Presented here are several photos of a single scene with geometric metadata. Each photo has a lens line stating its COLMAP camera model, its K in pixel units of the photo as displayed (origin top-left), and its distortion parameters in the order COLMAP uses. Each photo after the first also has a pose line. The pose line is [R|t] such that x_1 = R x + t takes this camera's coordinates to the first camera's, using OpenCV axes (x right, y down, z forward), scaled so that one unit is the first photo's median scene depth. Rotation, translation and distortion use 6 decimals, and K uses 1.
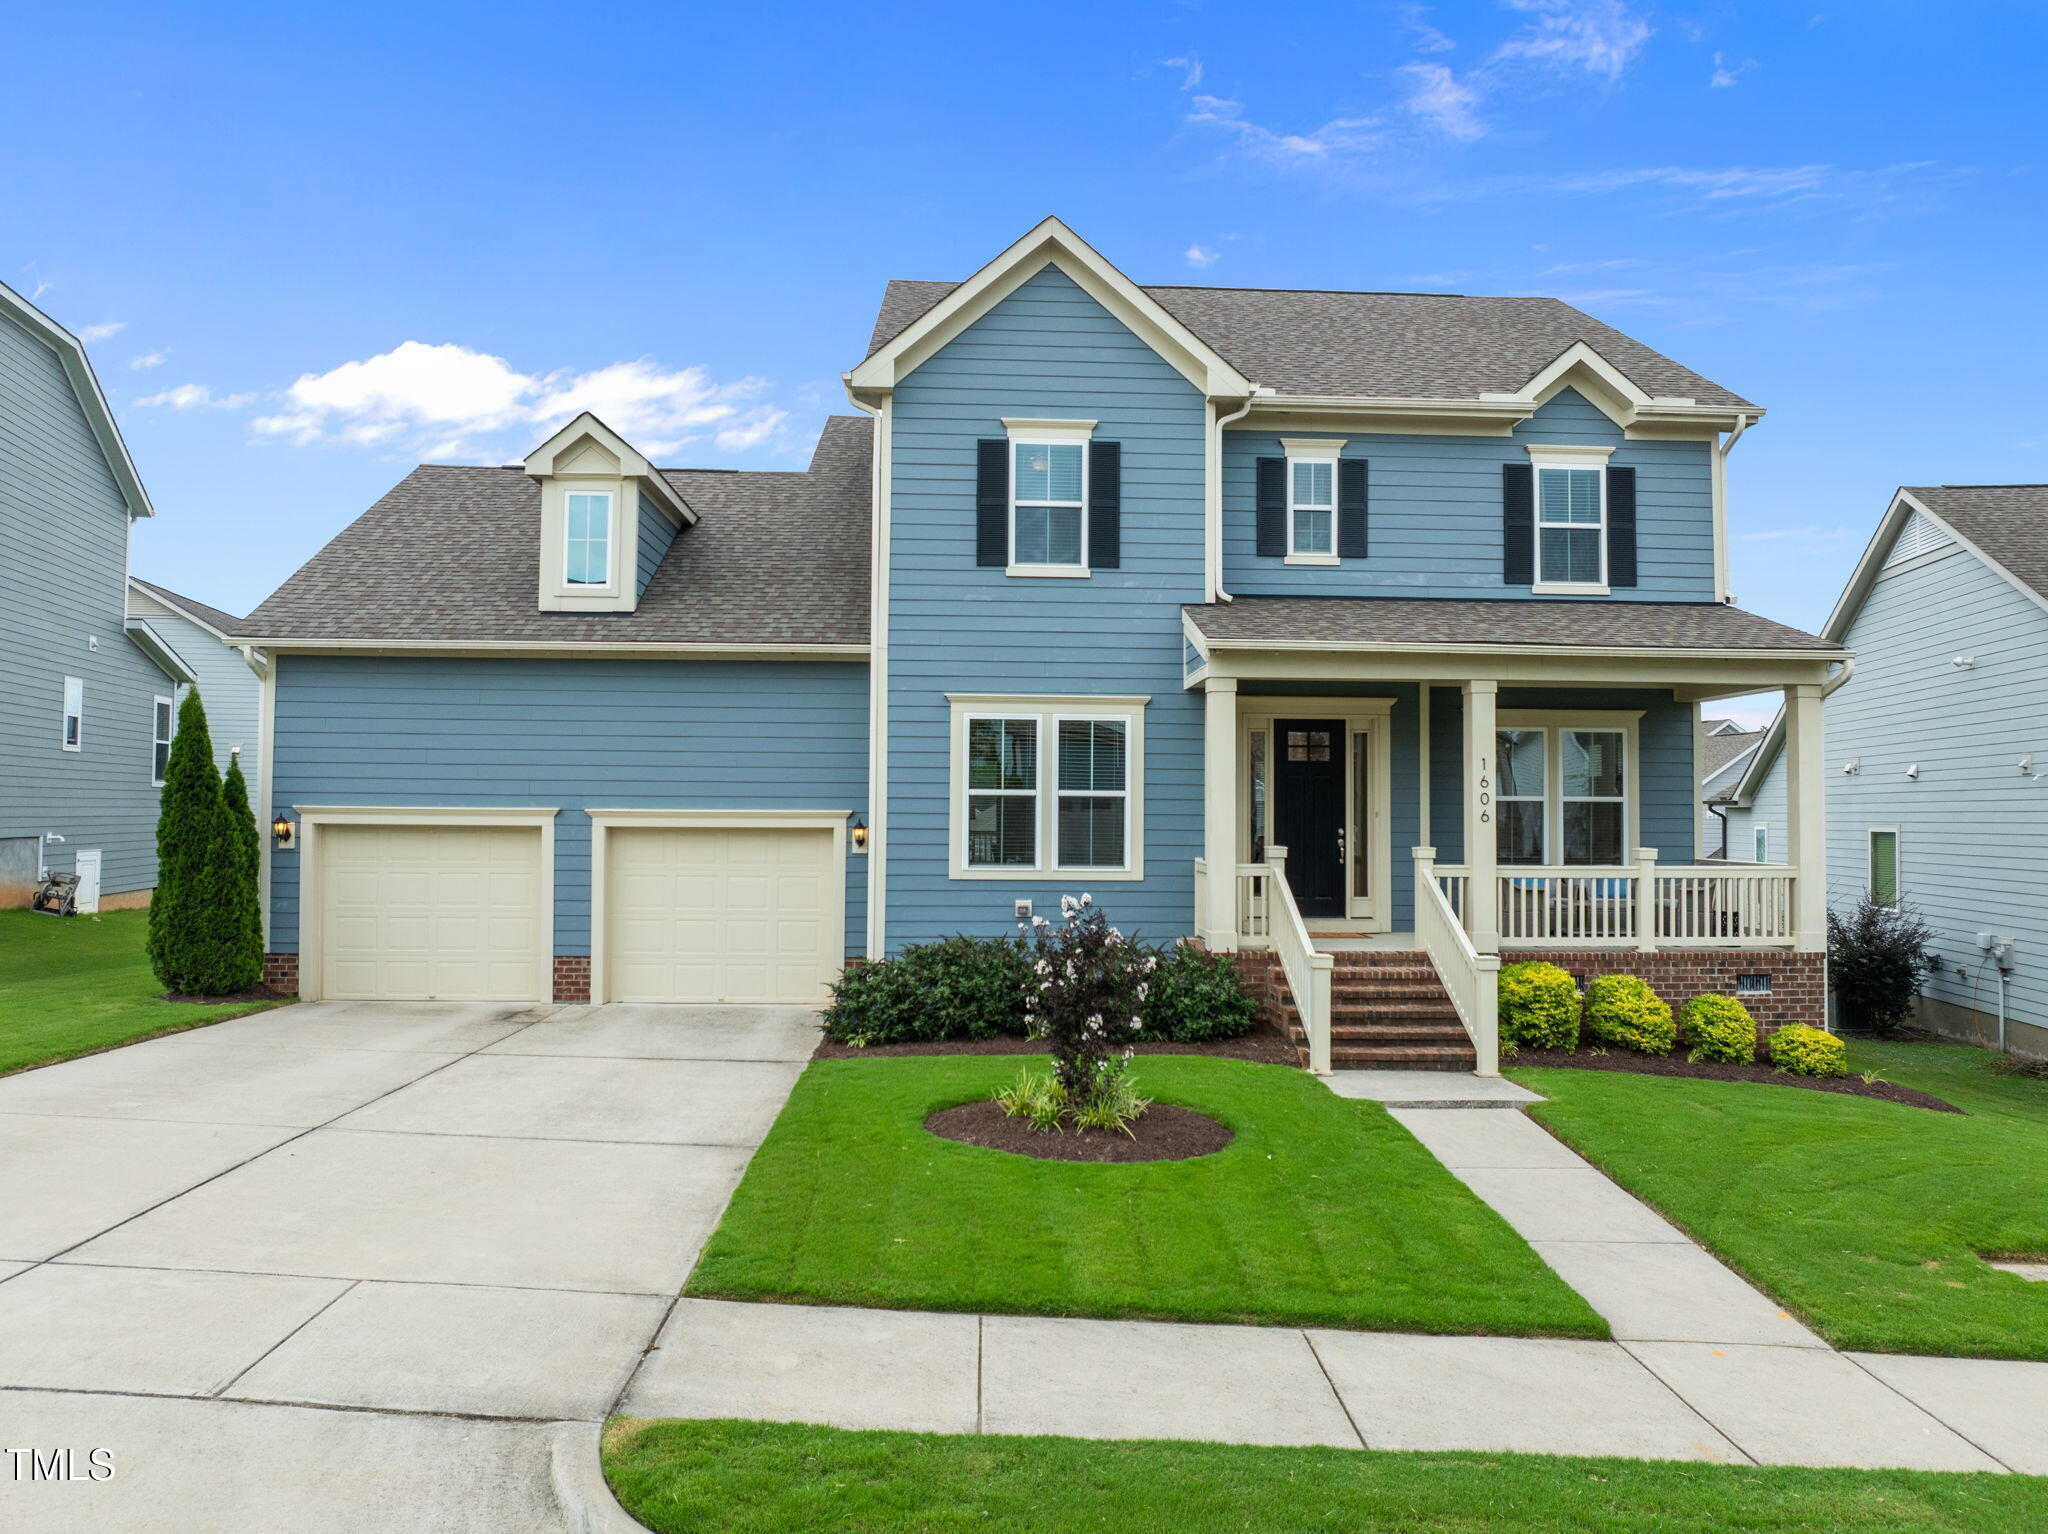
lens RADIAL K [[1415.9, 0, 1024.0], [0, 1415.9, 767.0], [0, 0, 1]] dist [-0.026585, -0.000348]
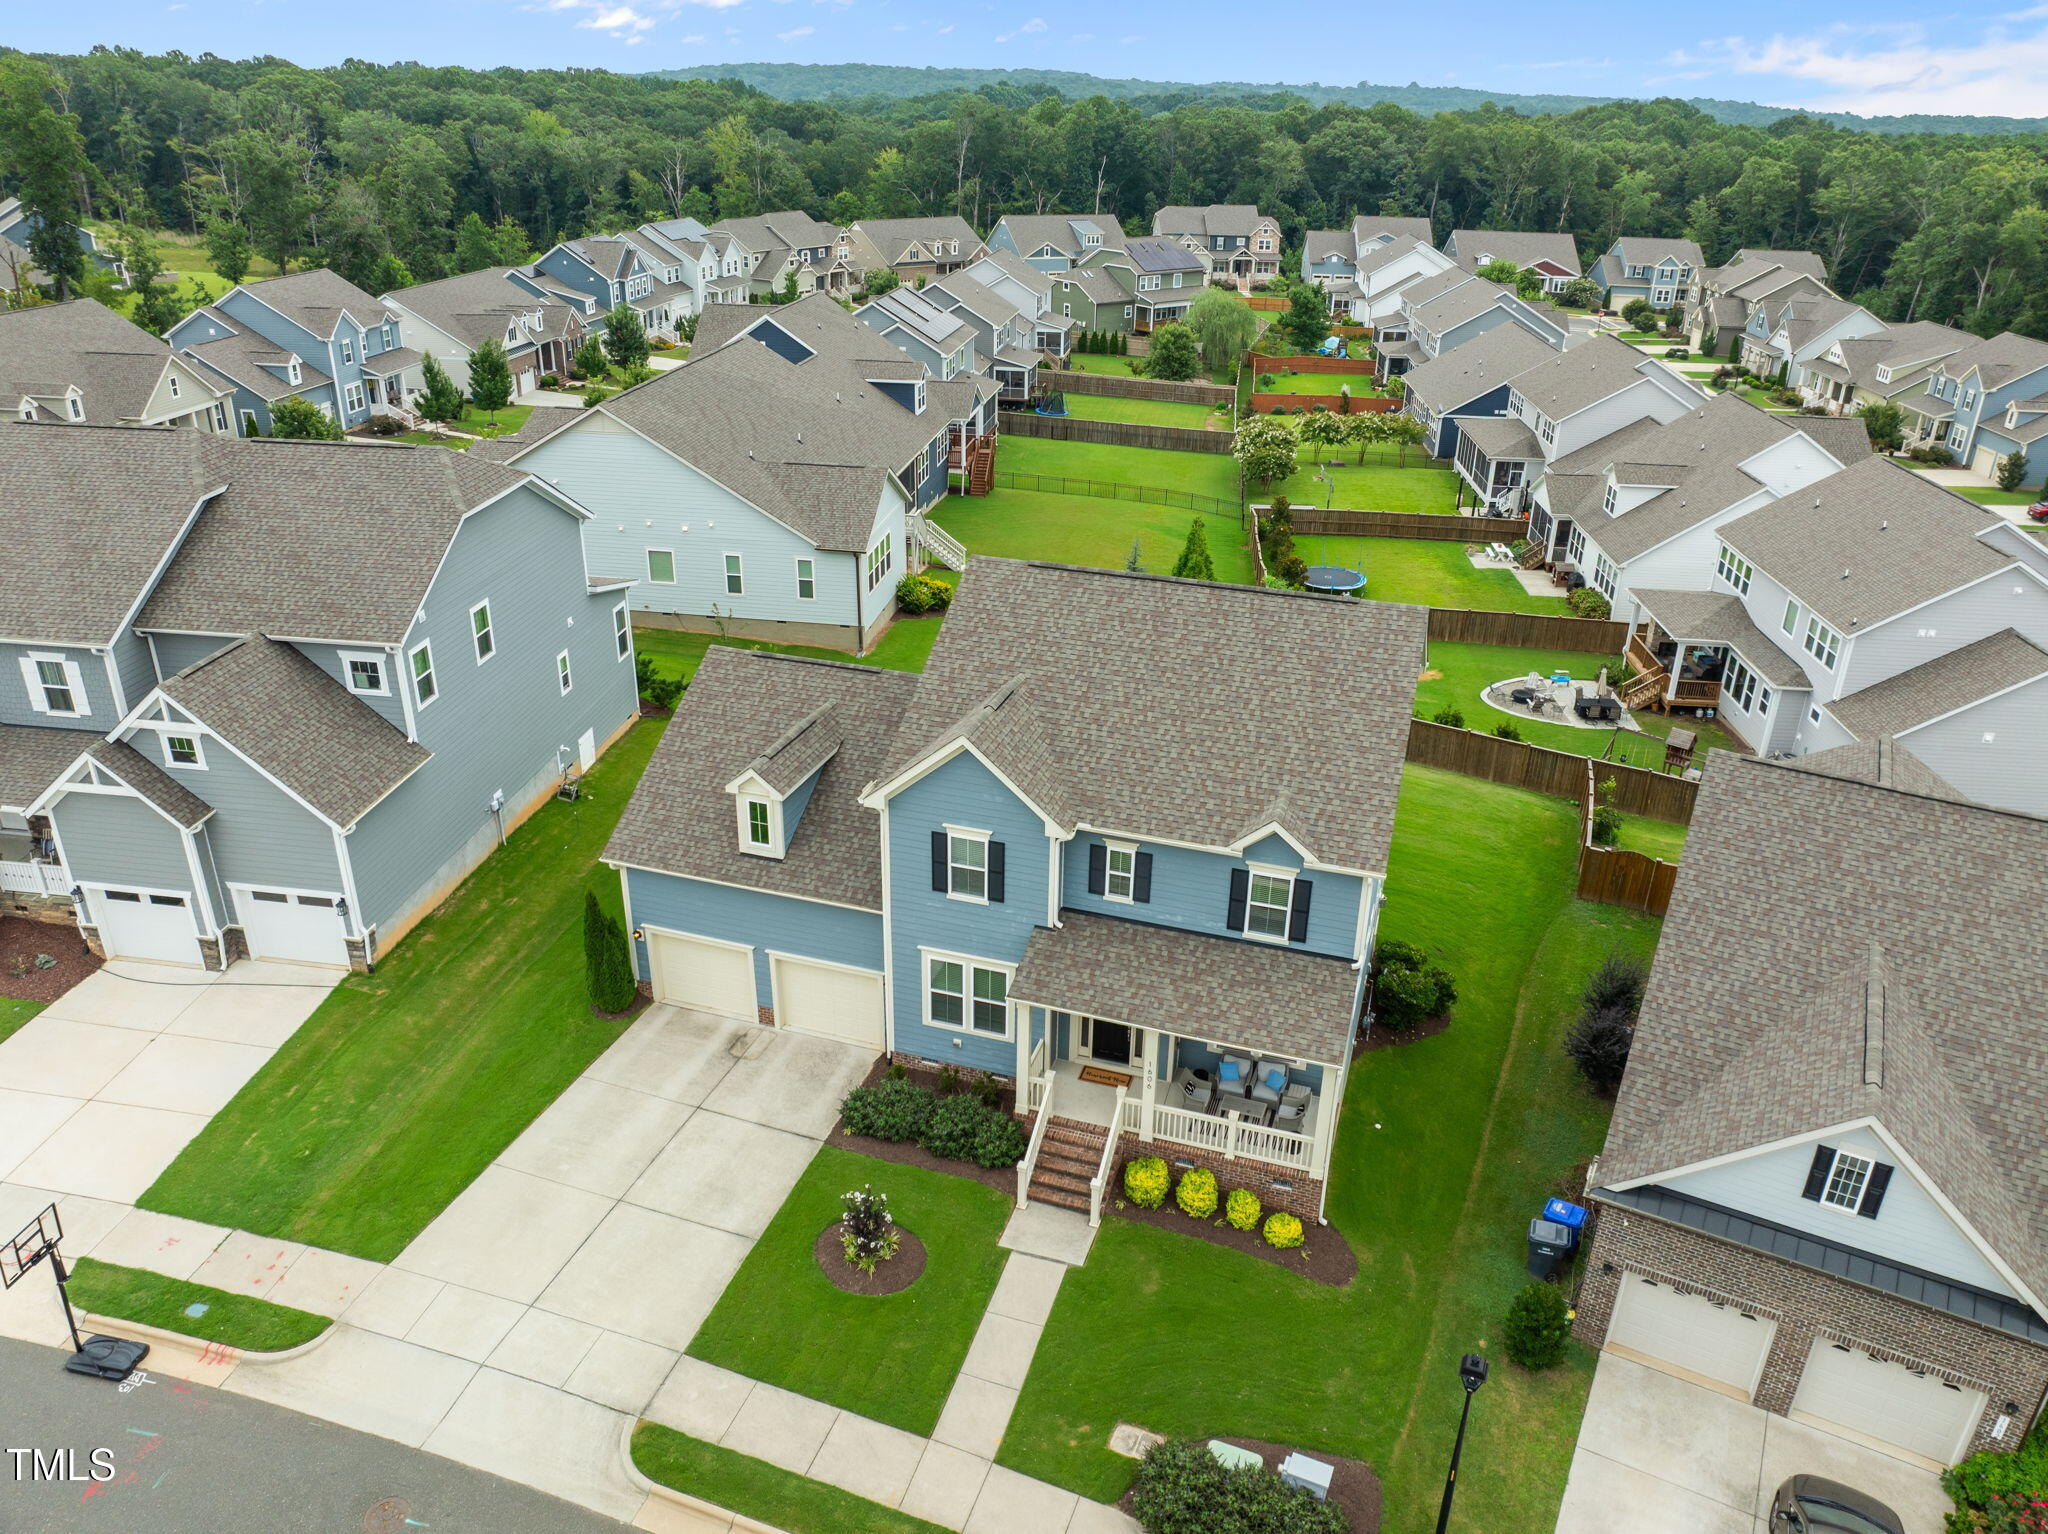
lens RADIAL K [[1415.9, 0, 1024.0], [0, 1415.9, 767.0], [0, 0, 1]] dist [-0.026585, -0.000348]
pose [[0.937342, 0.156155, -0.311456, 0.646278], [0.001517, 0.892099, 0.451838, -1.145053], [0.348406, -0.423999, 0.835965, -0.478484]]
